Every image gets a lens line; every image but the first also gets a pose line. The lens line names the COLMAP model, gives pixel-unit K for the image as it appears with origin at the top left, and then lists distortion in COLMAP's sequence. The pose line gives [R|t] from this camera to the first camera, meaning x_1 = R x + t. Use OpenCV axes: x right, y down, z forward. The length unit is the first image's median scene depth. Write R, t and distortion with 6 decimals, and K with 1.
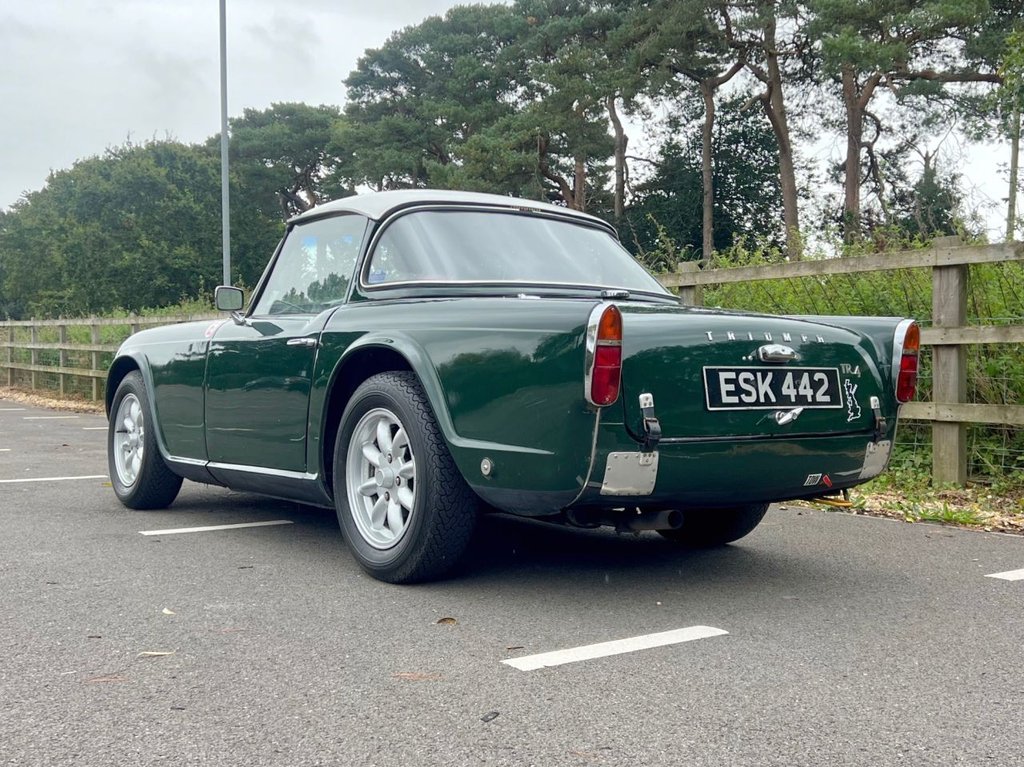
lens RADIAL K [[1132.1, 0, 512.0], [0, 1132.1, 383.5], [0, 0, 1]] dist [0.096862, -0.241991]
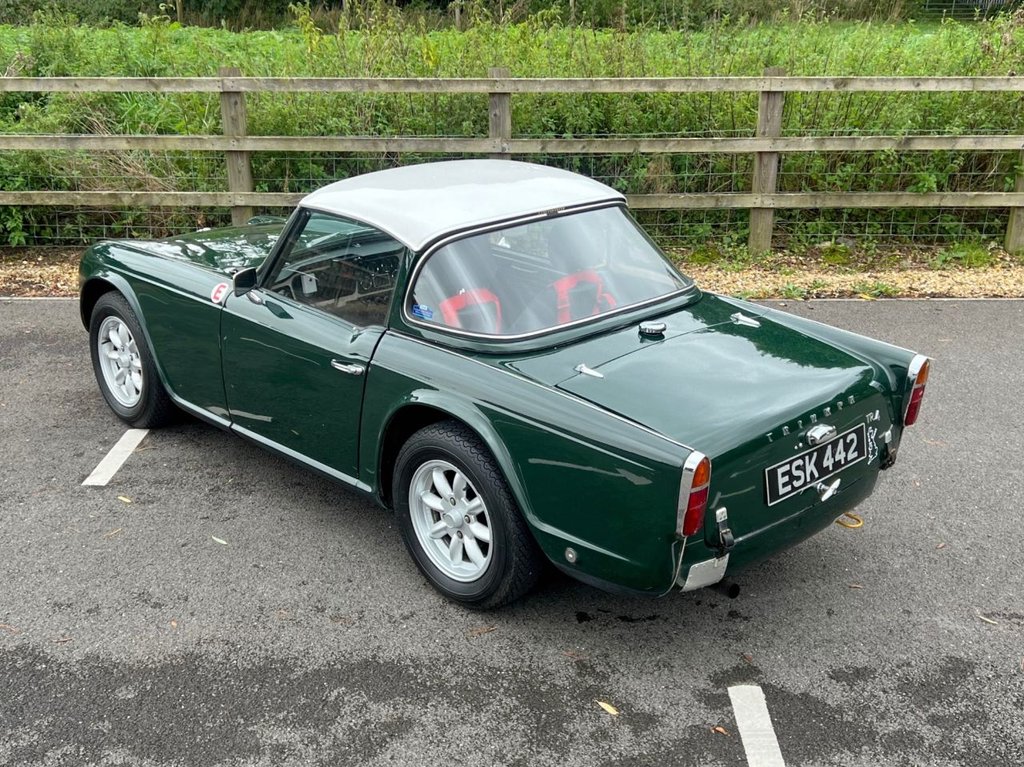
lens RADIAL K [[1160.1, 0, 512.0], [0, 1160.1, 383.5], [0, 0, 1]] dist [0.060553, -0.038387]
pose [[0.990696, -0.056958, 0.123601, -0.198656], [0.012655, 0.942827, 0.333043, -0.439701], [-0.135503, -0.328380, 0.934776, -0.012742]]
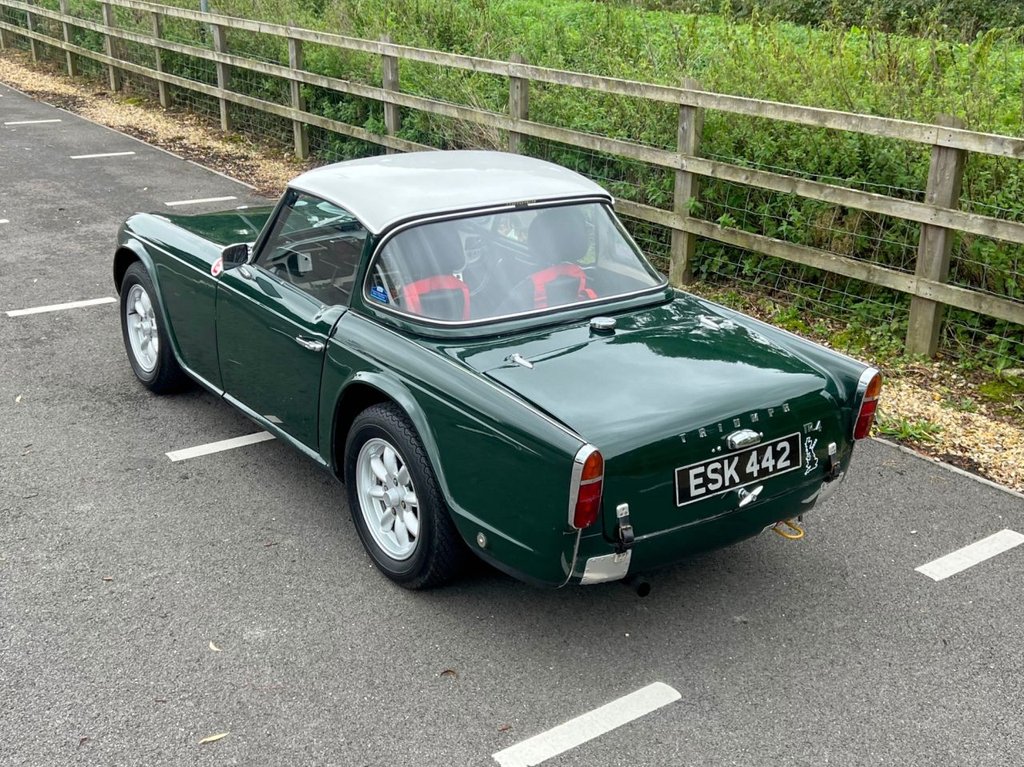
lens RADIAL K [[1160.1, 0, 512.0], [0, 1160.1, 383.5], [0, 0, 1]] dist [0.060553, -0.038387]
pose [[0.999928, 0.010903, 0.004956, 0.000196], [-0.011932, 0.942373, 0.334351, -0.435801], [-0.001025, -0.334386, 0.942436, -0.049523]]
